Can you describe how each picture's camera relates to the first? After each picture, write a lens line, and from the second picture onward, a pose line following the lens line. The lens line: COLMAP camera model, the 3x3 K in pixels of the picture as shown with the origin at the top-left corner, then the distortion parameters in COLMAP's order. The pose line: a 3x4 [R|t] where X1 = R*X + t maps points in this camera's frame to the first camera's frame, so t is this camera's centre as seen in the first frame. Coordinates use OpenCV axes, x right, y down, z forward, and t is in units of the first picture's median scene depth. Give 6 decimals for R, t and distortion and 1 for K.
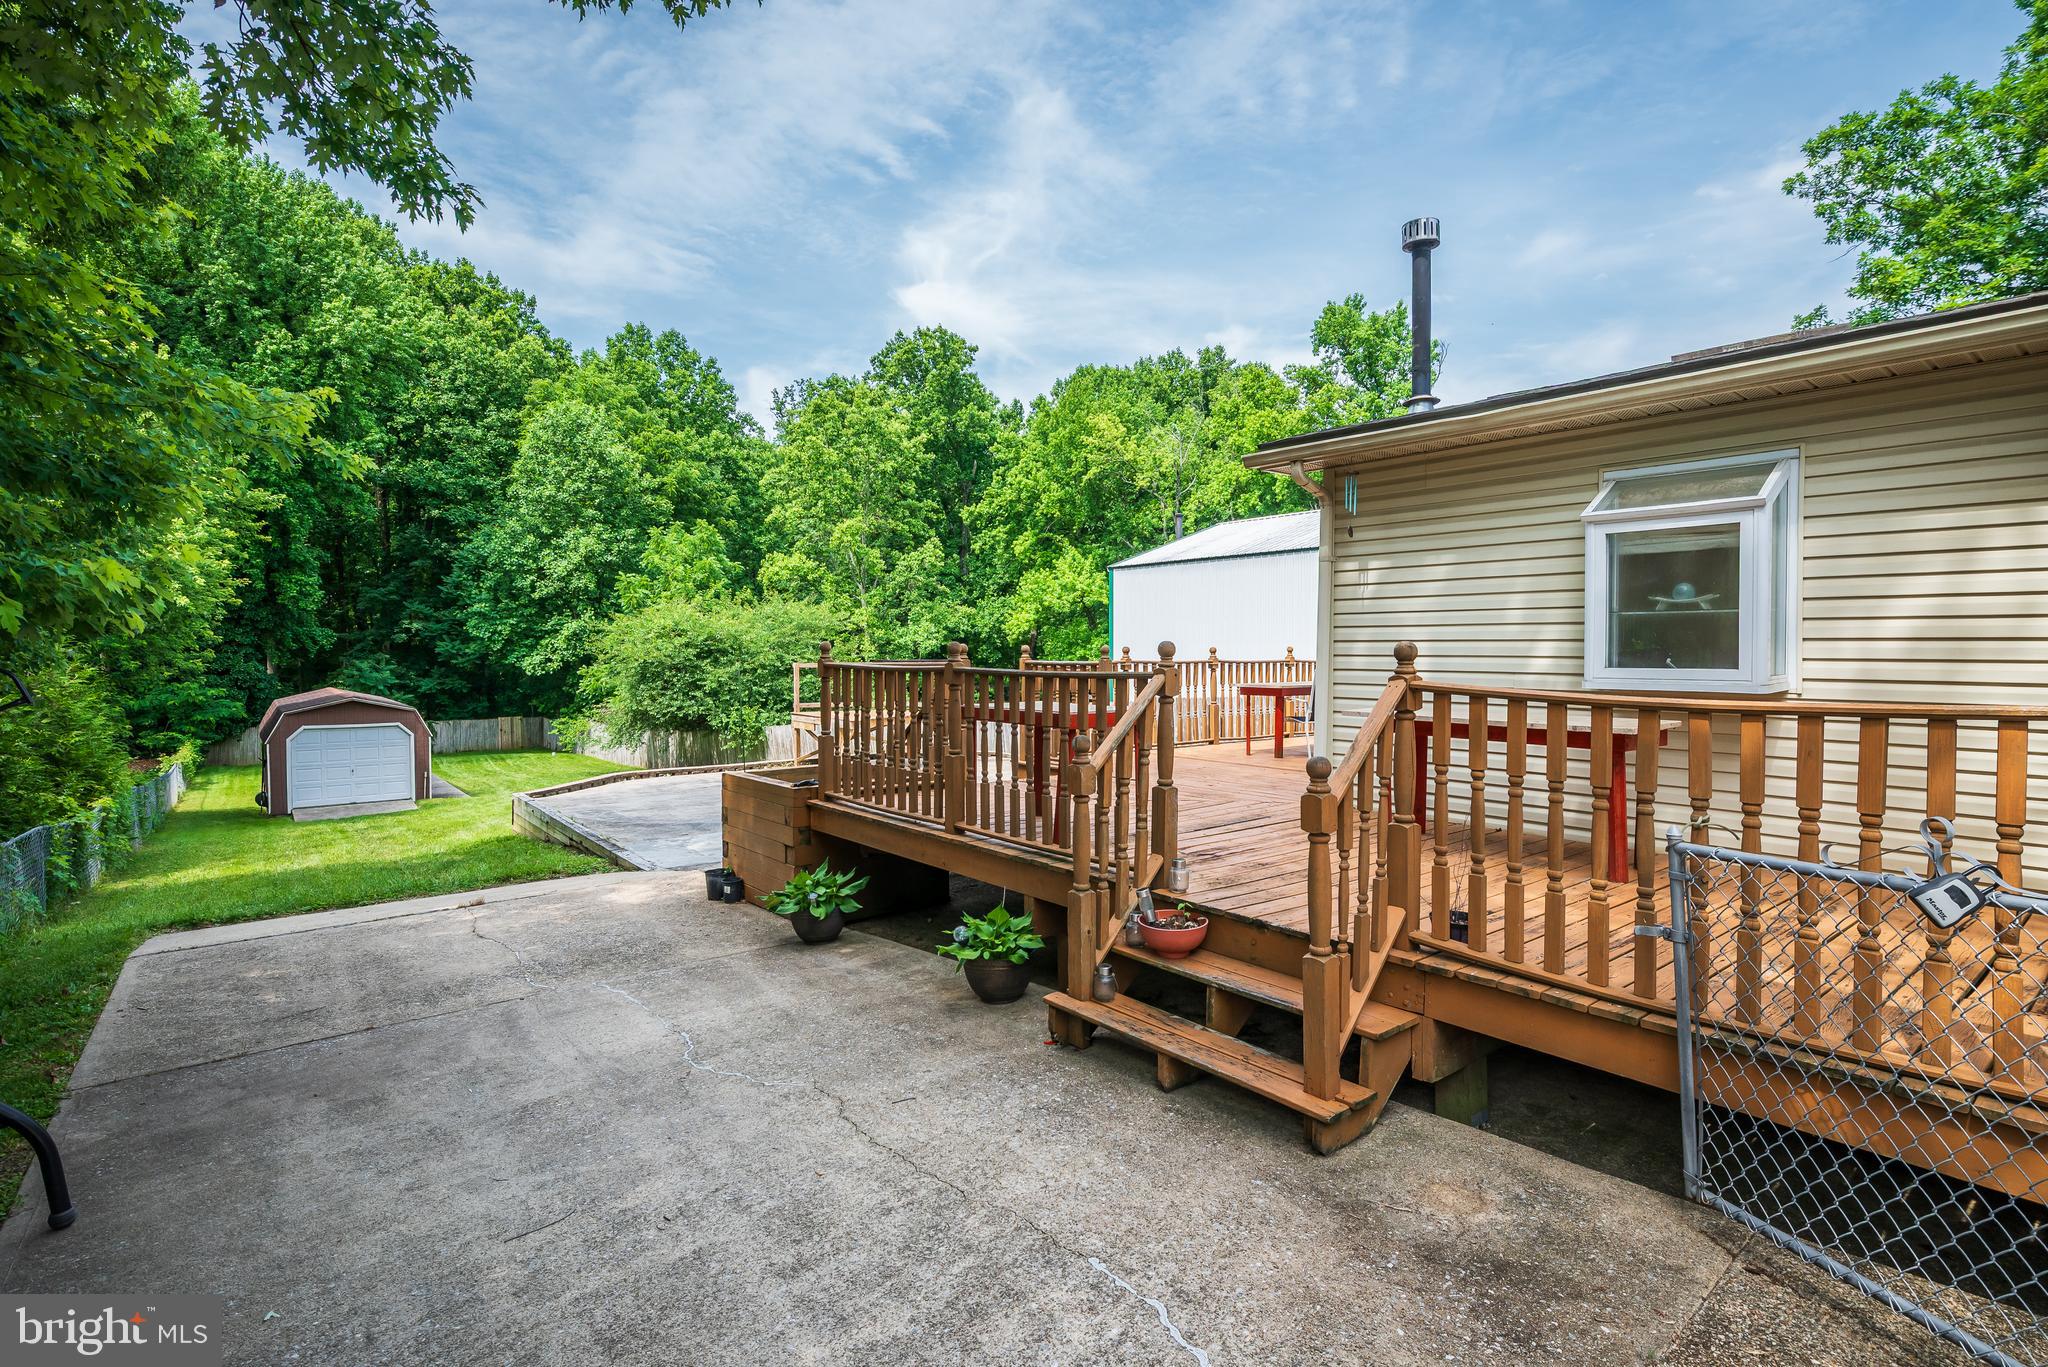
lens RADIAL K [[968.6, 0, 1005.7], [0, 968.6, 666.3], [0, 0, 1]] dist [0.001020, 0.000133]
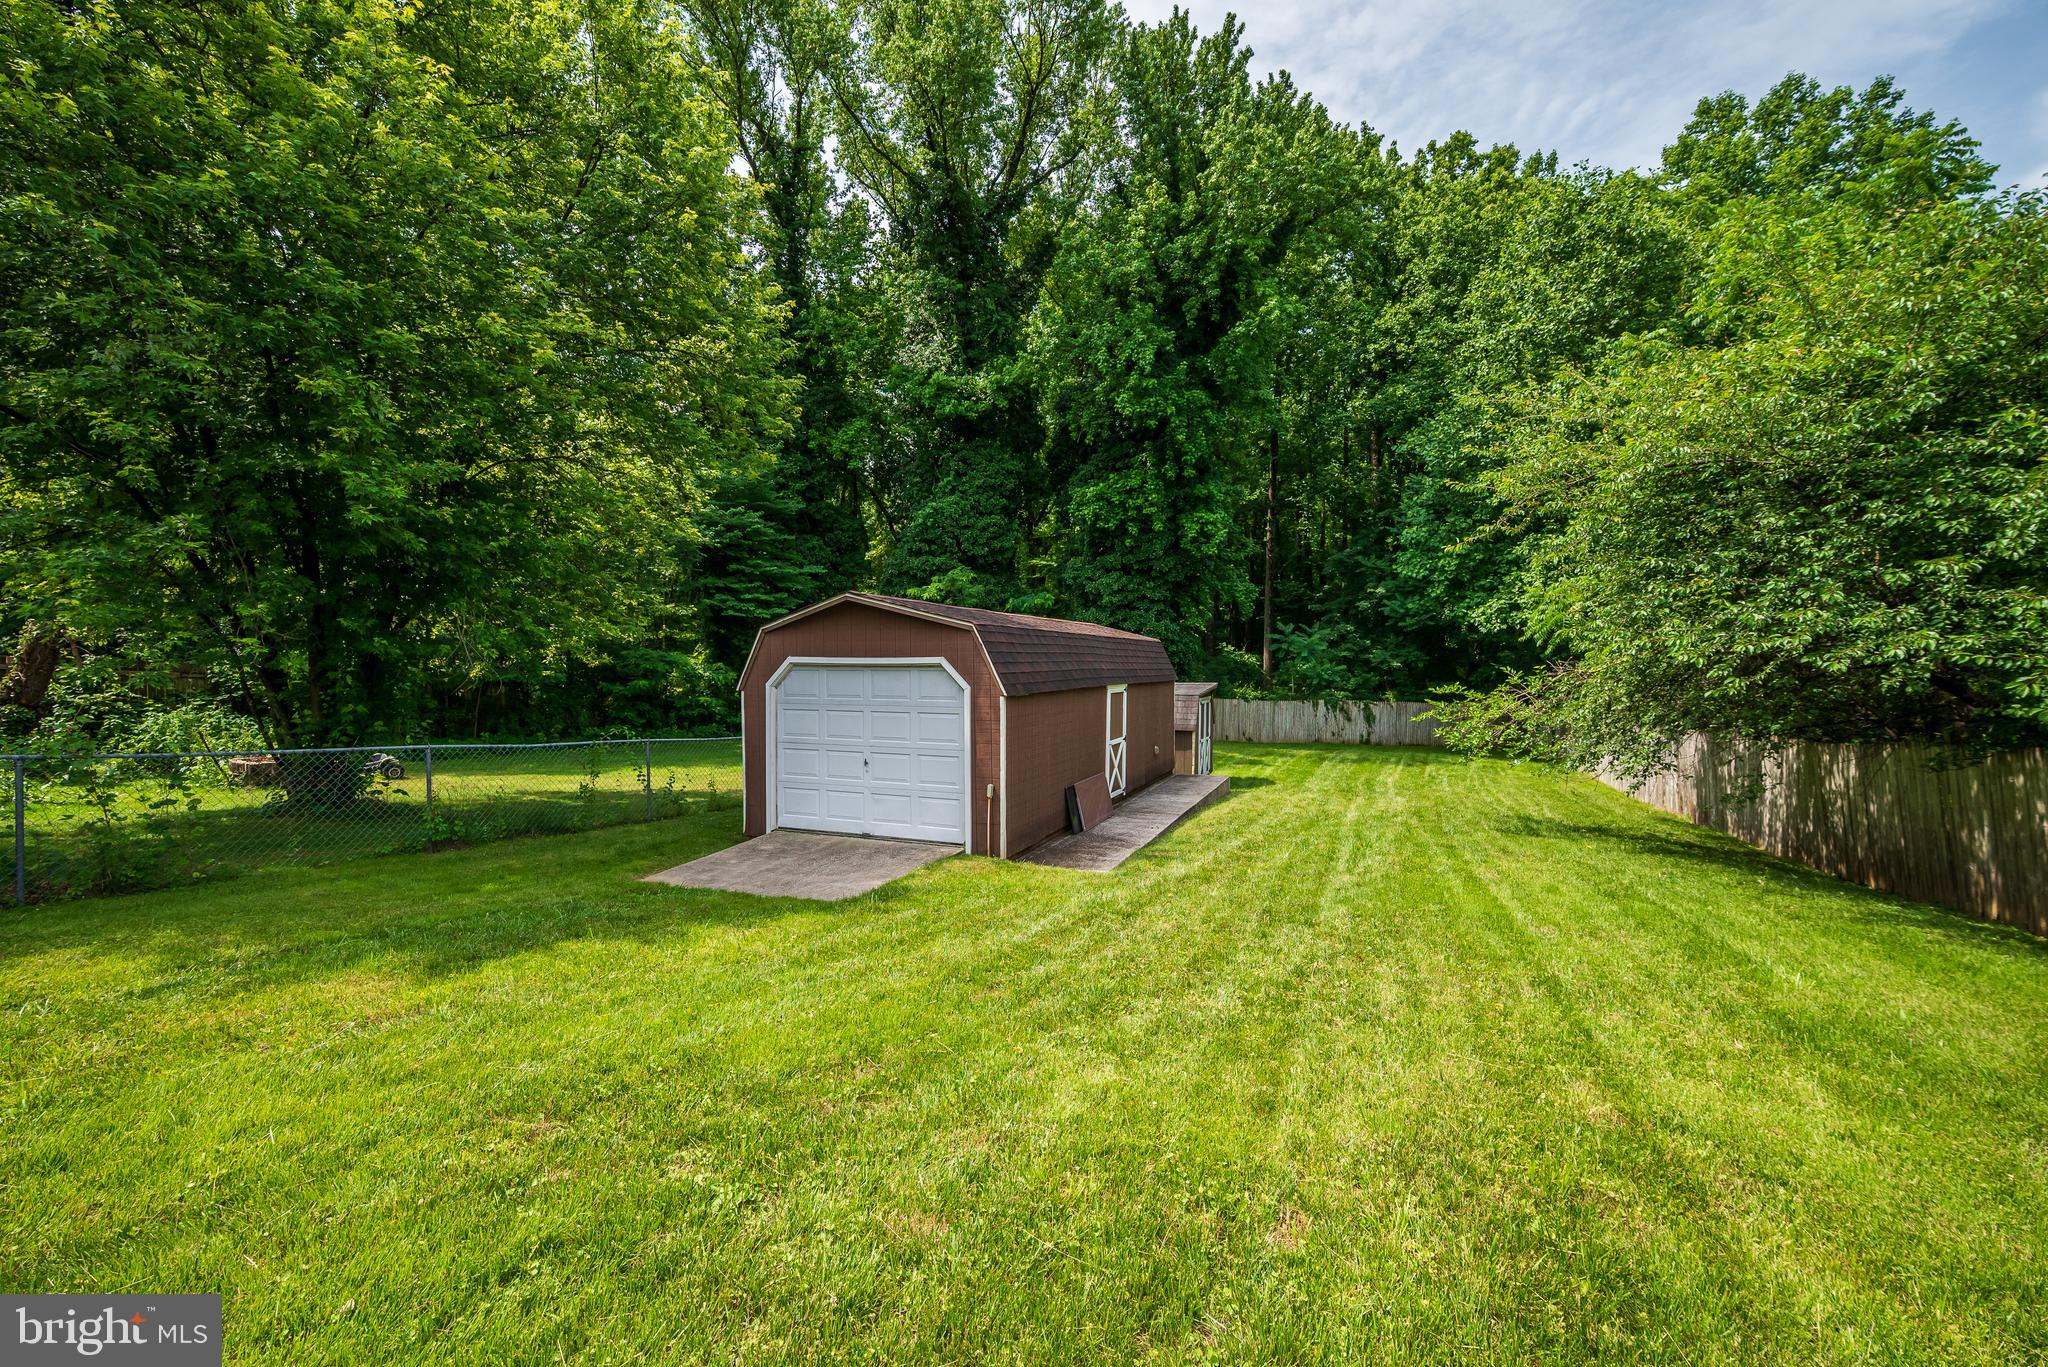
lens RADIAL K [[808.7, 0, 1040.1], [0, 808.7, 684.4], [0, 0, 1]] dist [-0.003687, 0.000039]
pose [[0.485199, 0.026847, -0.873991, -0.173241], [-0.015836, 0.999634, 0.021915, 0.035348], [0.874260, 0.003207, 0.485447, 0.495161]]
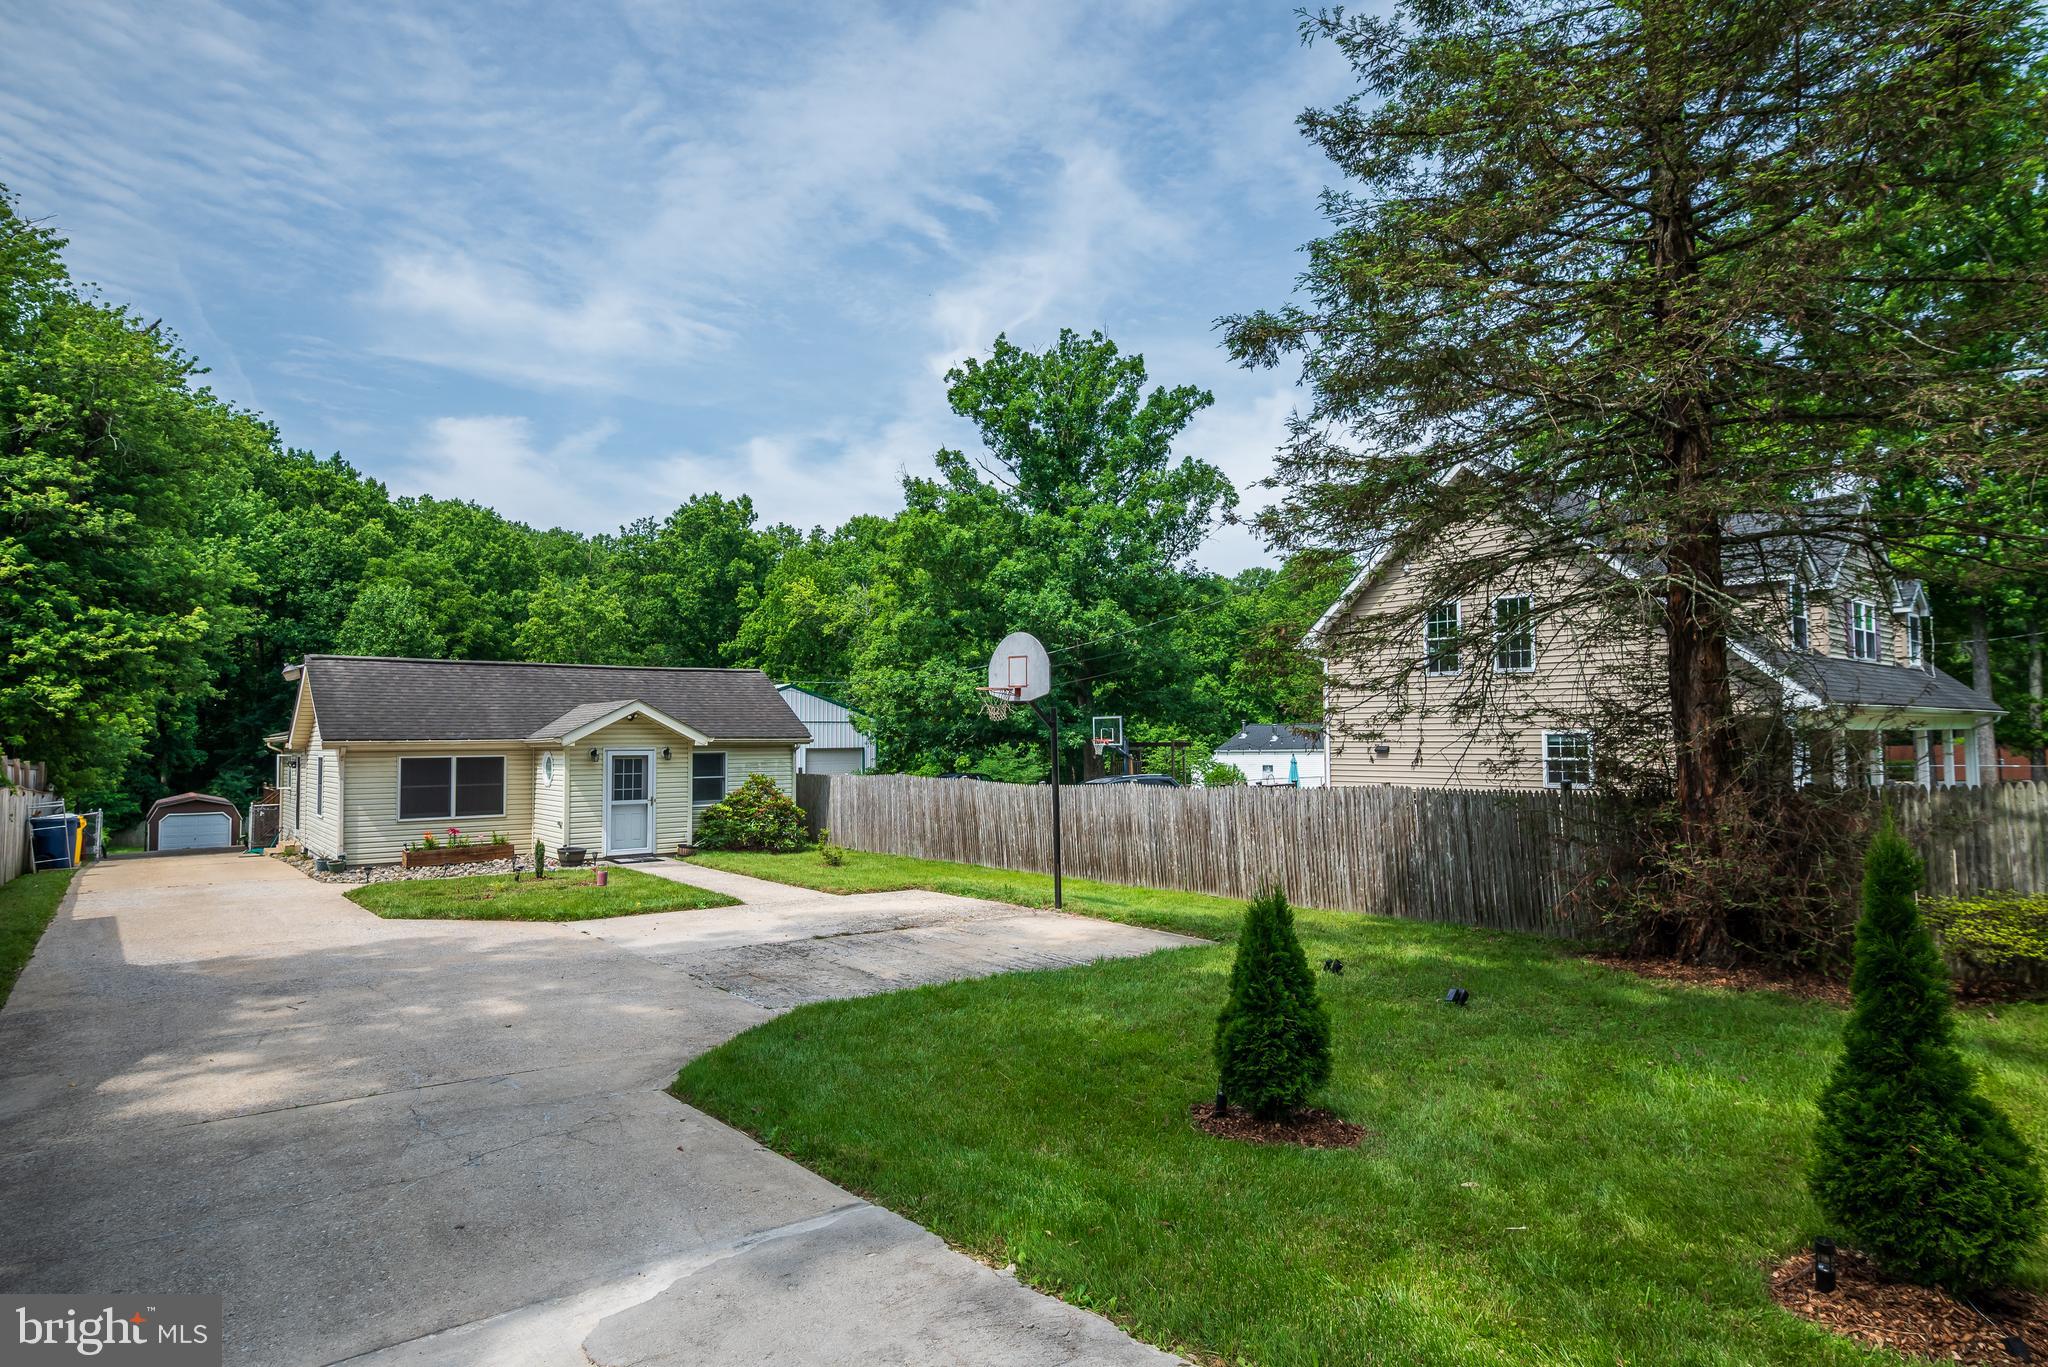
lens RADIAL K [[1082.2, 0, 1002.4], [0, 1082.2, 685.1], [0, 0, 1]] dist [0.003483, -0.001574]
pose [[0.999953, -0.009543, -0.001876, 0.468387], [0.009392, 0.997582, -0.068859, -0.013812], [0.002528, 0.068838, 0.997625, -0.576985]]
